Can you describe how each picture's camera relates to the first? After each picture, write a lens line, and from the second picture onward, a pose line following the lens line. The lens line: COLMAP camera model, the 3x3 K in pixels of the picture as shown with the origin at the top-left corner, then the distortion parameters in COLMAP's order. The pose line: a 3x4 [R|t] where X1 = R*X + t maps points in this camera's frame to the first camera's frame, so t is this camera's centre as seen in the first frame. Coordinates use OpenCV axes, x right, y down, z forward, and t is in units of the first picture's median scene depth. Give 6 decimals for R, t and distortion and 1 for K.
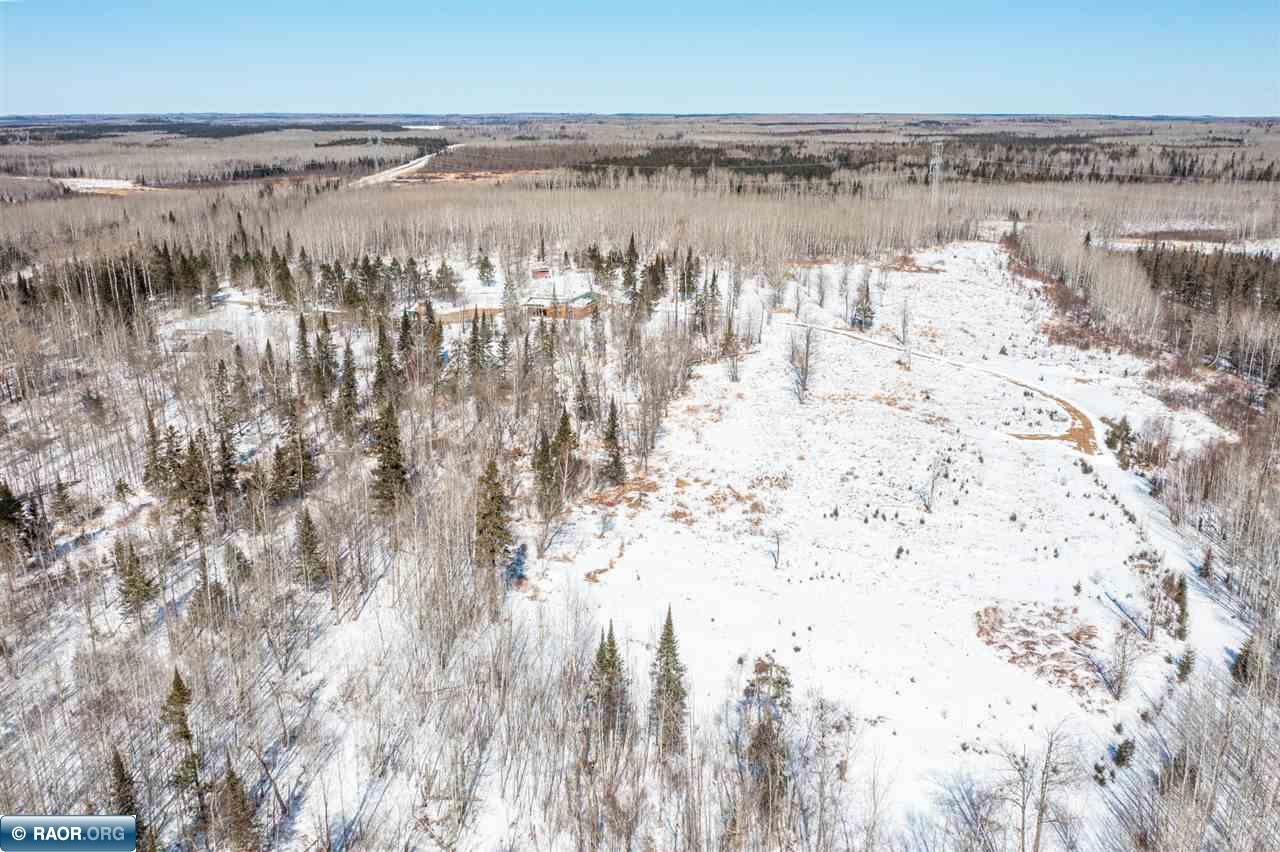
lens RADIAL K [[1036.8, 0, 640.0], [0, 1036.8, 426.0], [0, 0, 1]] dist [-0.013989, -0.004536]
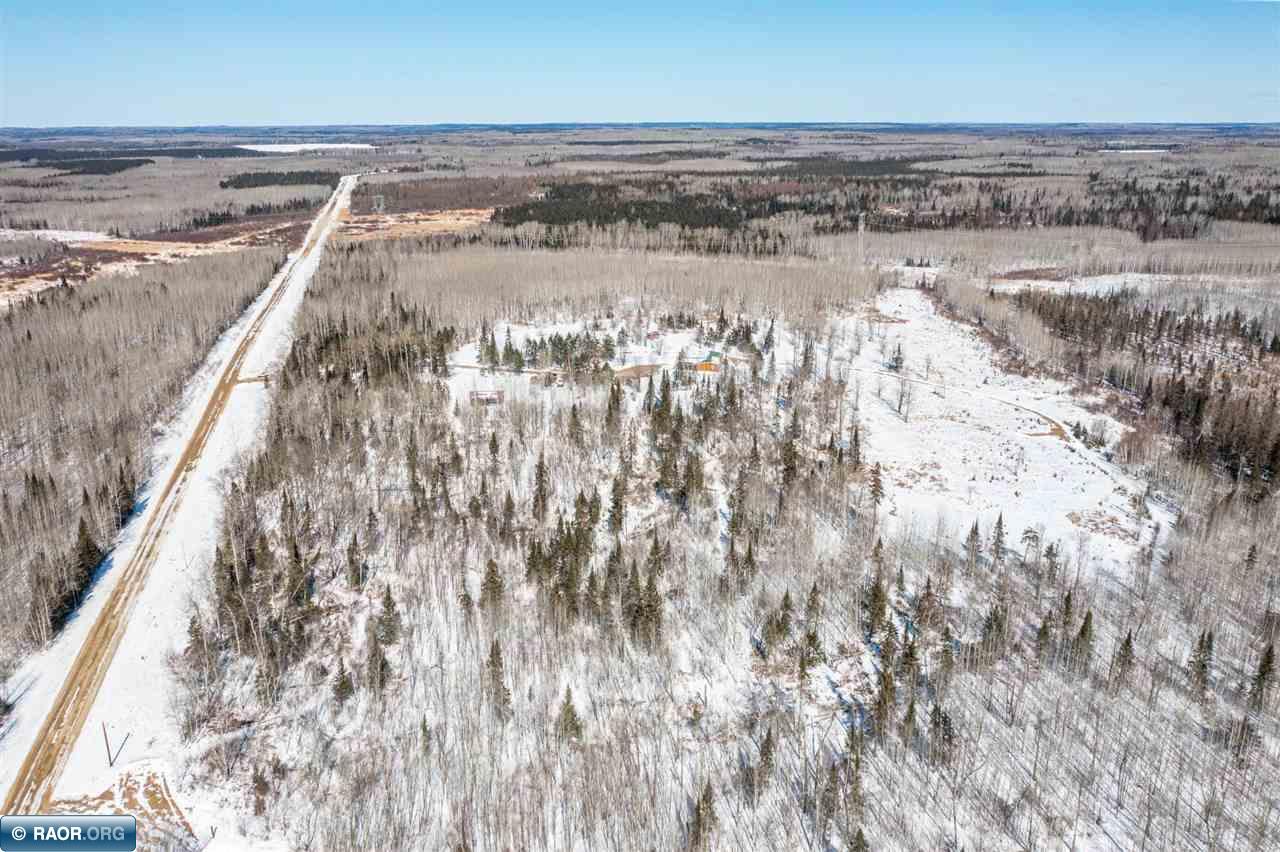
lens RADIAL K [[1036.8, 0, 640.0], [0, 1036.8, 426.0], [0, 0, 1]] dist [-0.013989, -0.004536]
pose [[0.983185, -0.052482, 0.174908, -0.494255], [0.052660, 0.998606, 0.003622, -0.037597], [-0.174854, 0.005650, 0.984578, -0.542145]]
